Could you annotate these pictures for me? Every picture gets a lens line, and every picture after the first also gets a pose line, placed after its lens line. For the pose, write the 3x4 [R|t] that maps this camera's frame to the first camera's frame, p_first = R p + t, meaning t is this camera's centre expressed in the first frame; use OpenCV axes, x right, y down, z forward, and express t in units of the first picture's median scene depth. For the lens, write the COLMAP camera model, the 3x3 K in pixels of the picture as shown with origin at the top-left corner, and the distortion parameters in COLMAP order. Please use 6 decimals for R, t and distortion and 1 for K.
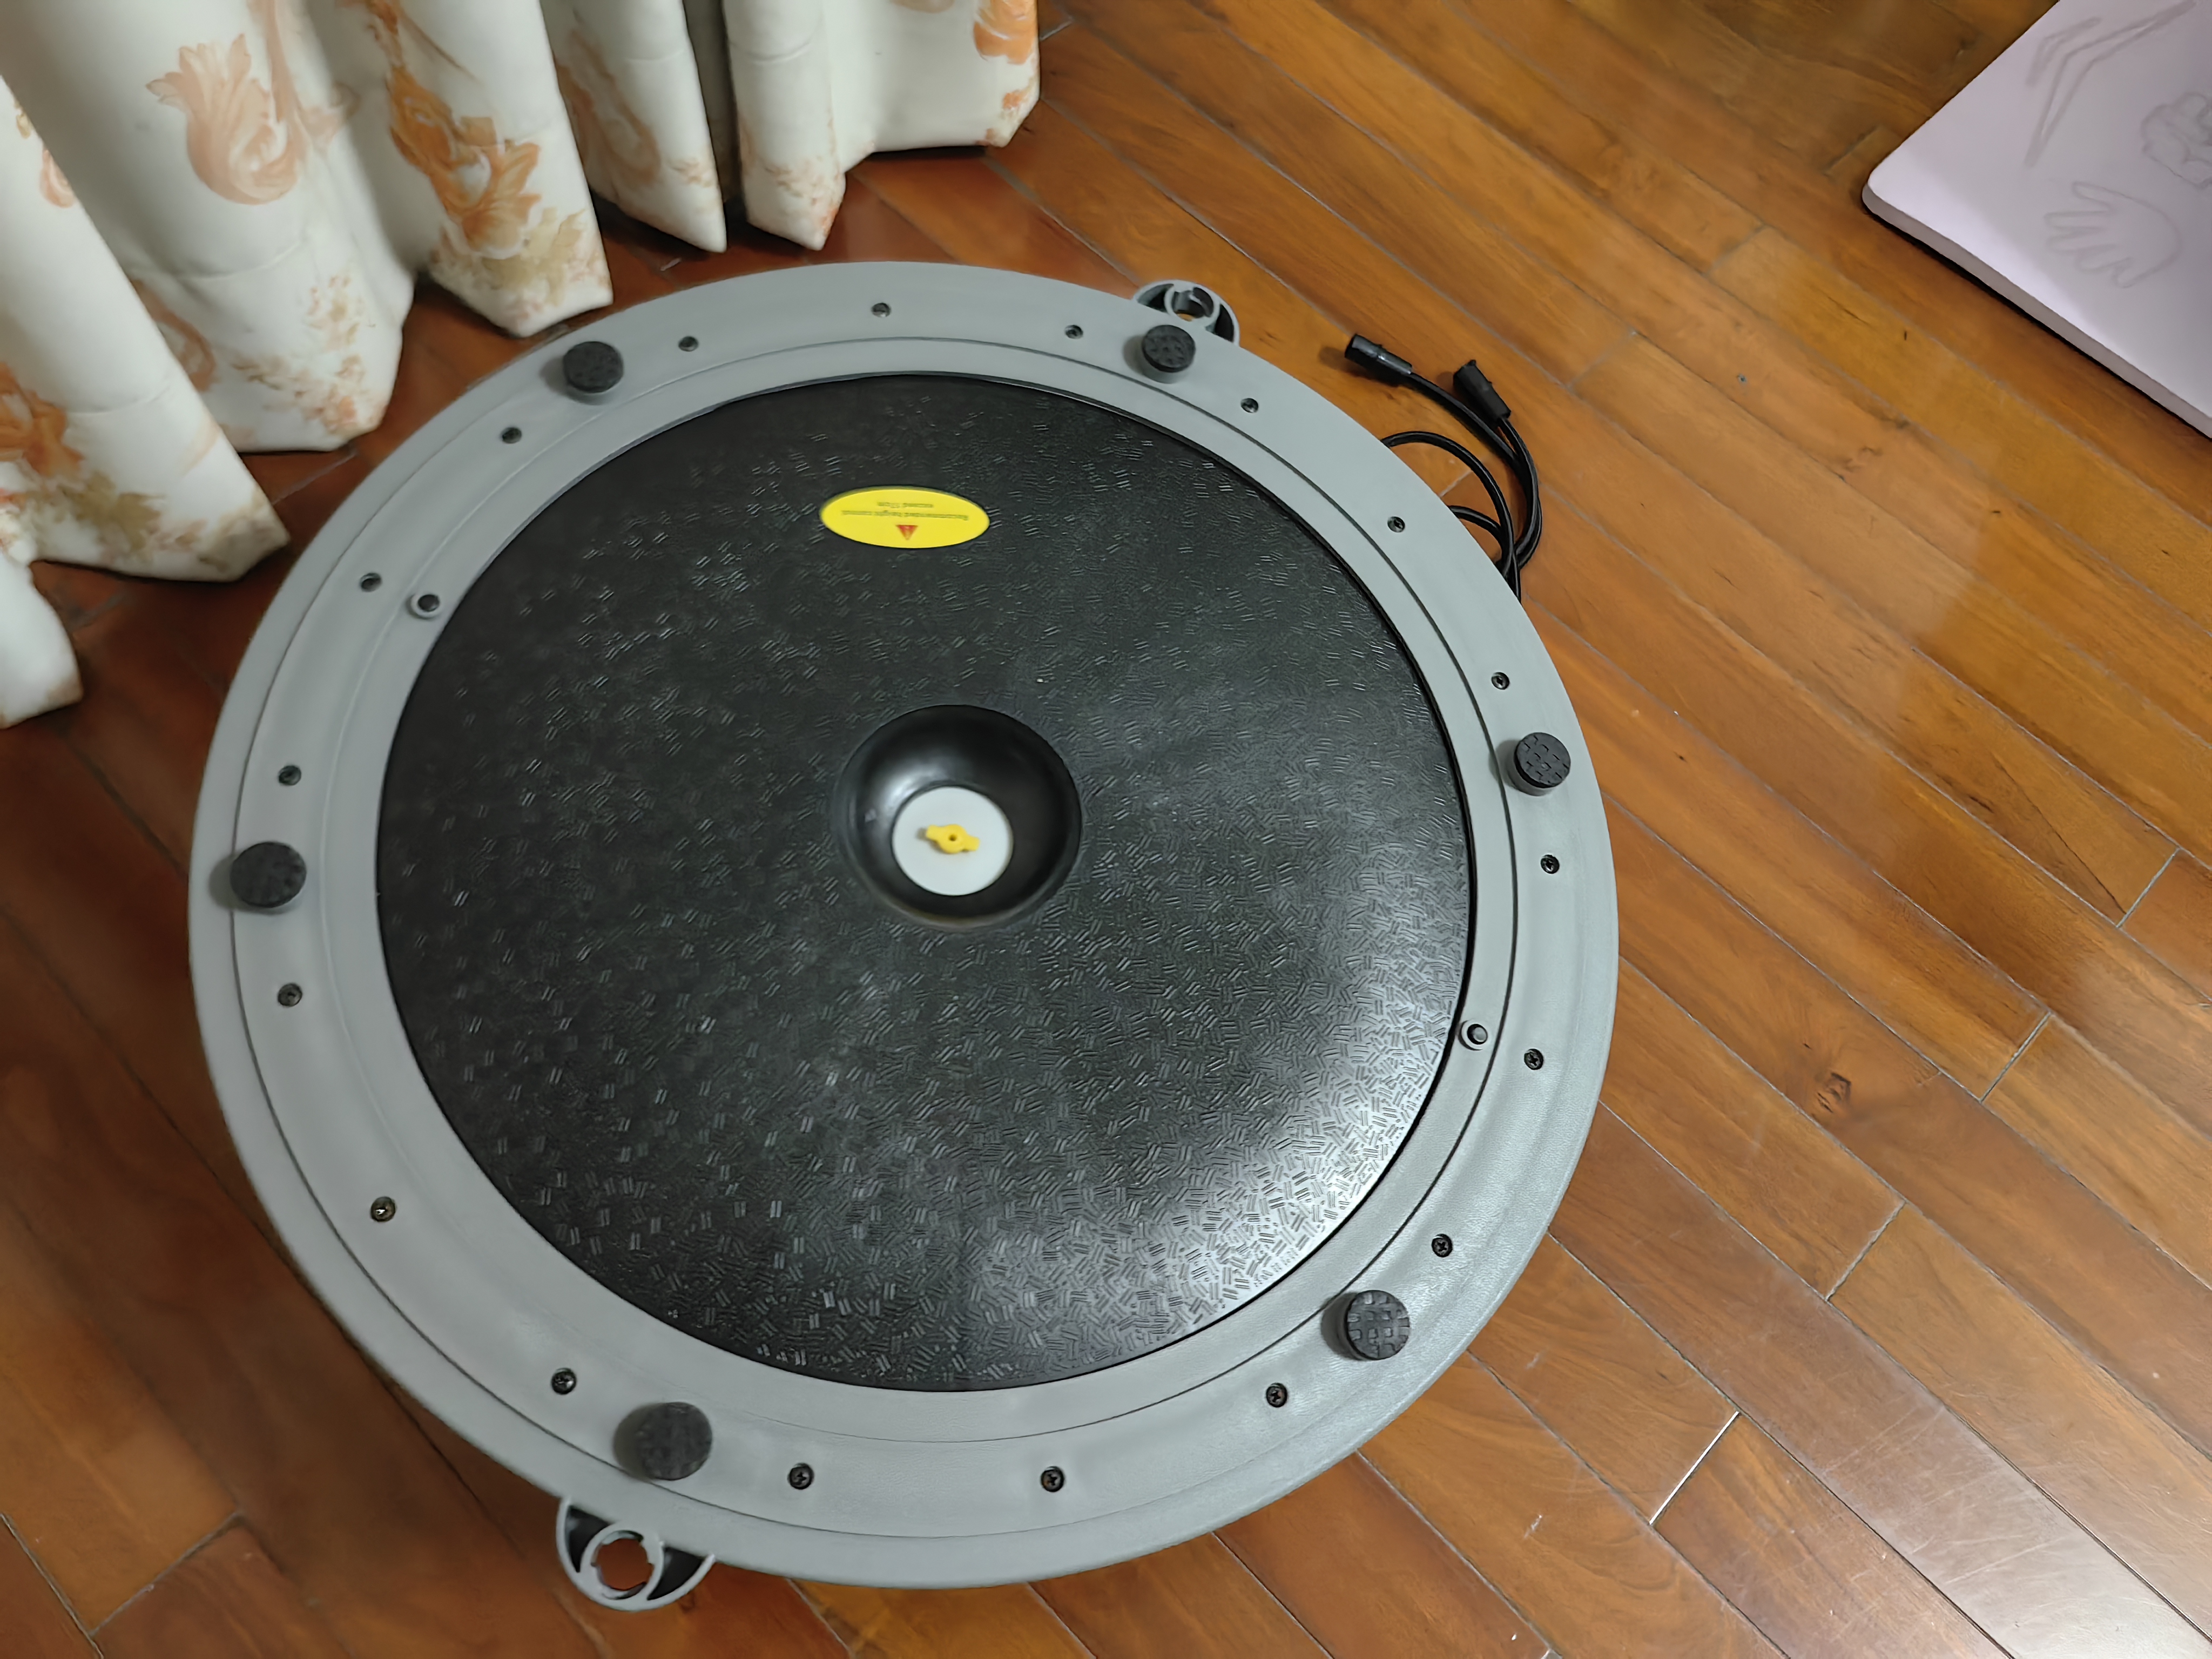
lens RADIAL K [[1726.9, 0, 1106.1], [0, 1726.9, 839.7], [0, 0, 1]] dist [0.066104, -0.048585]
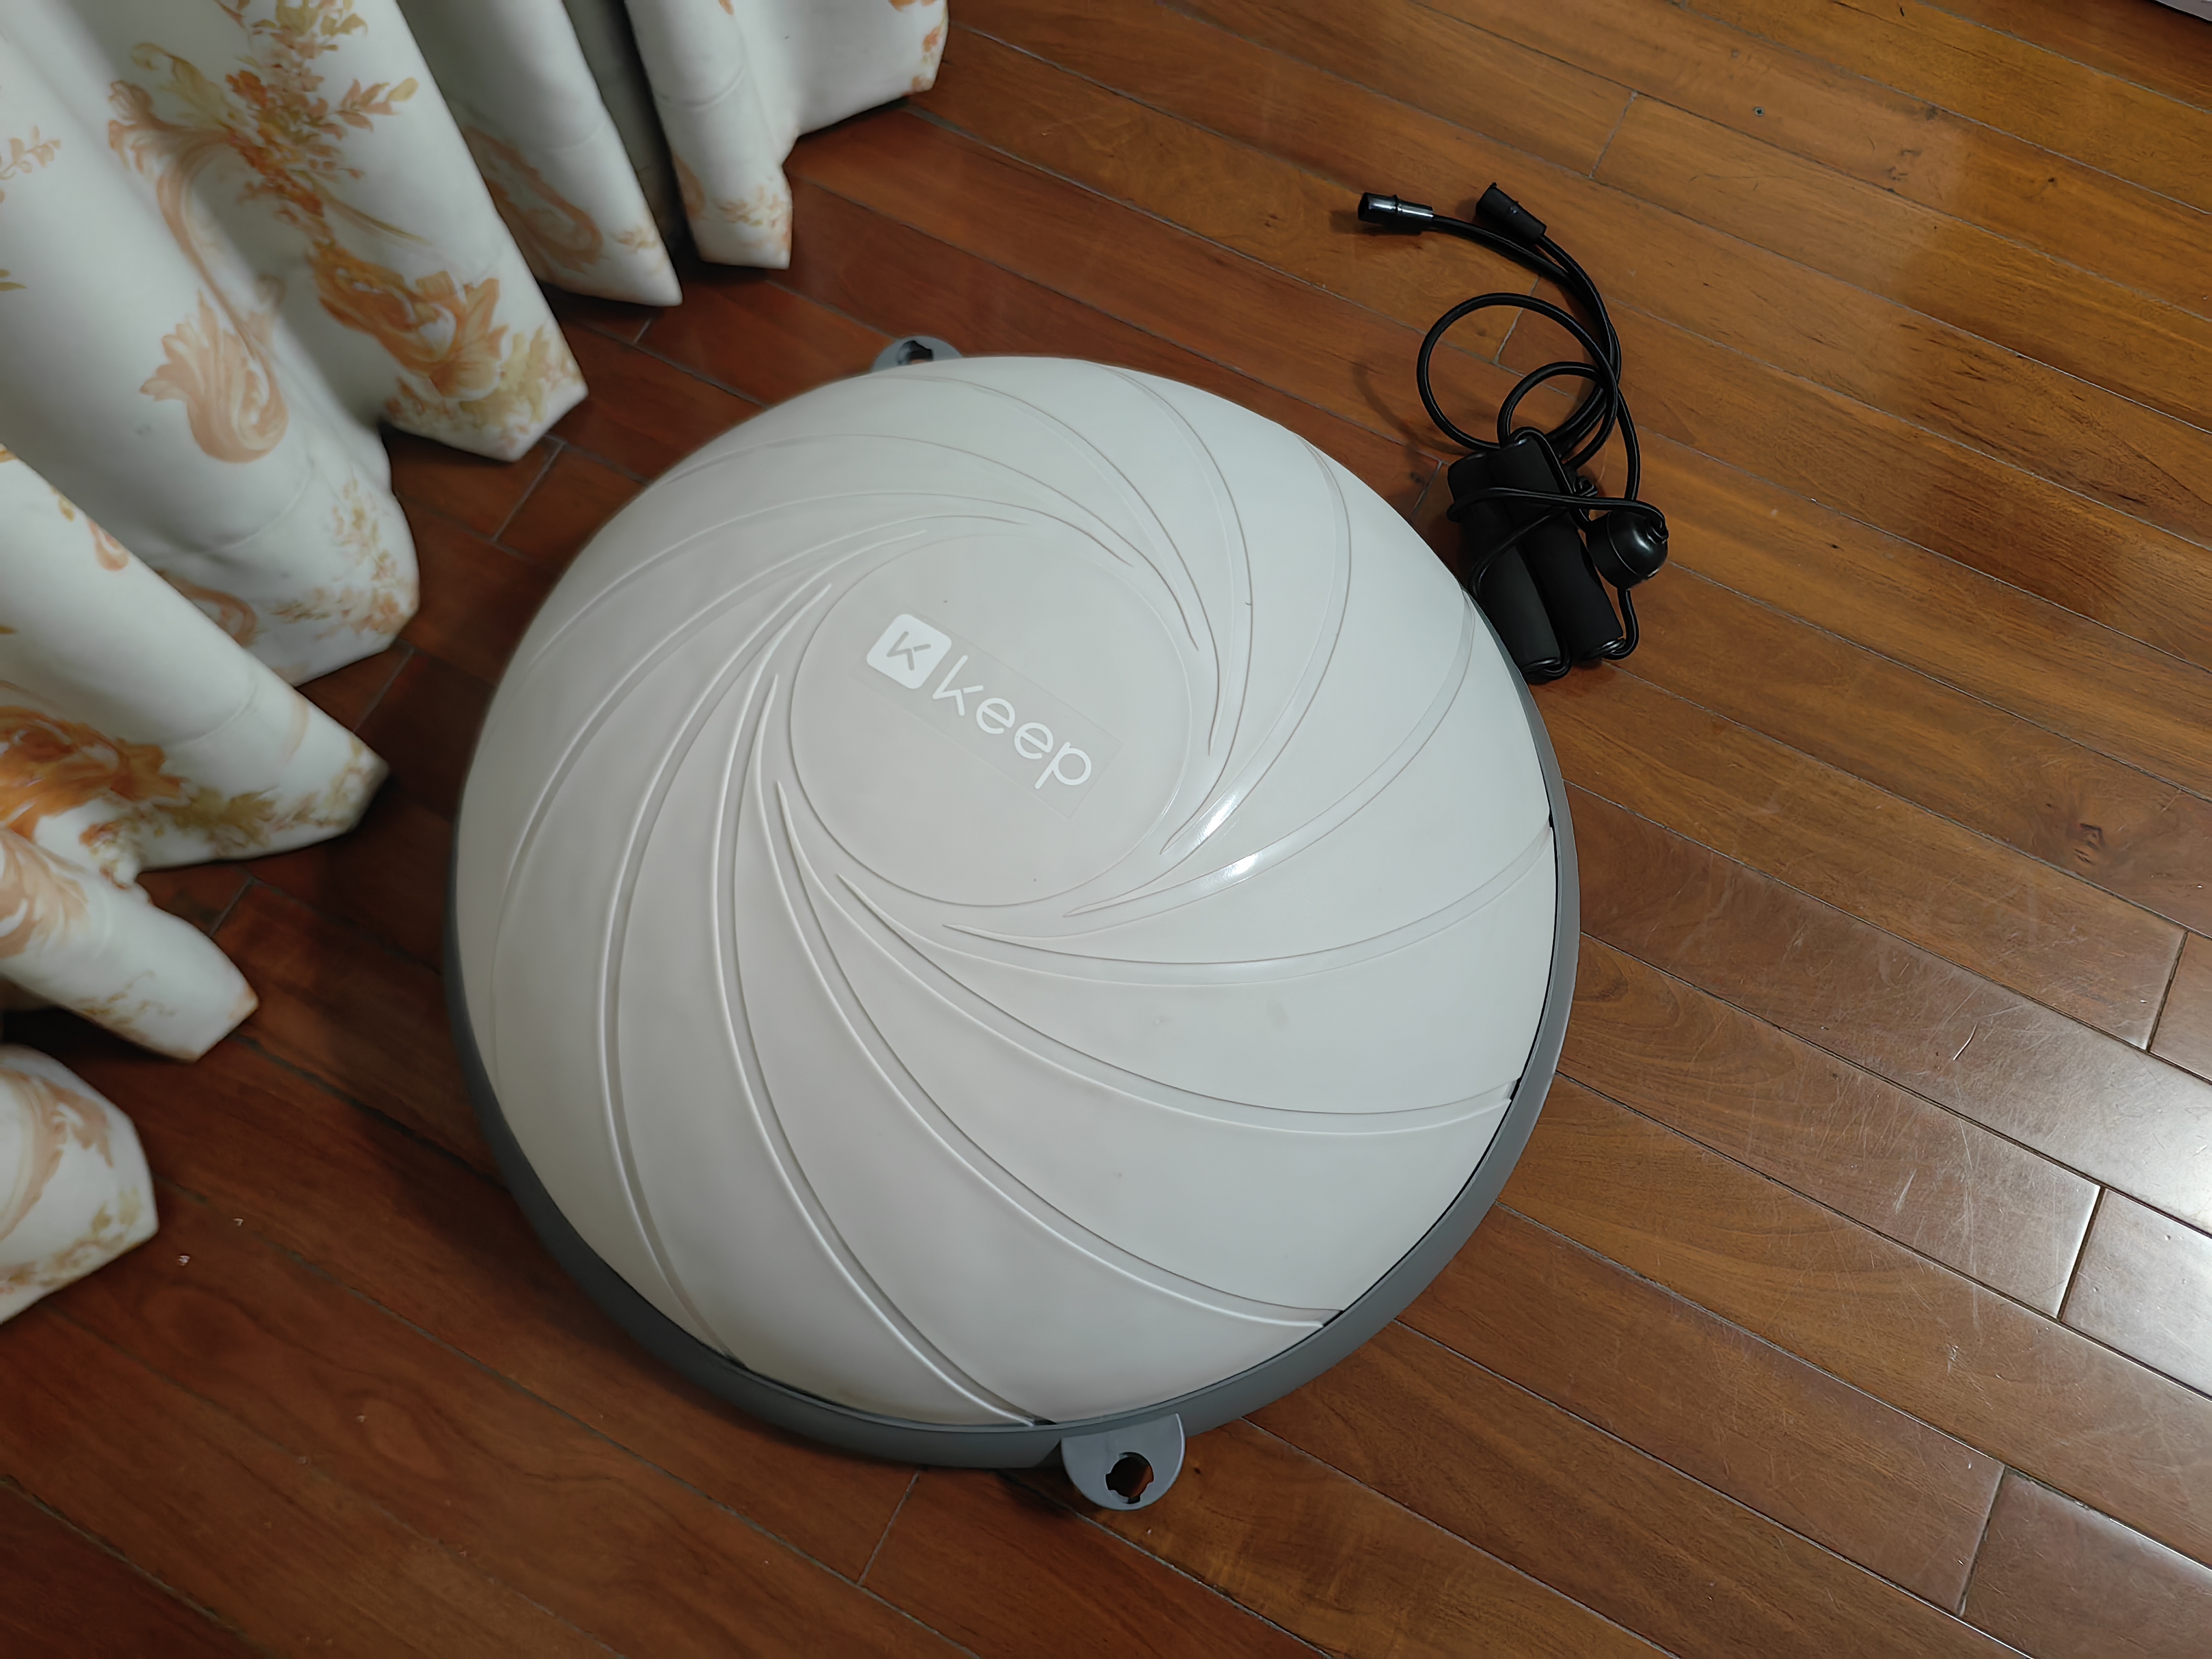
lens RADIAL K [[1726.9, 0, 1106.1], [0, 1726.9, 839.7], [0, 0, 1]] dist [0.066104, -0.048585]
pose [[0.950848, -0.308285, 0.029120, -0.138042], [0.300046, 0.940499, 0.159479, -0.170145], [-0.076552, -0.142903, 0.986772, 0.034940]]
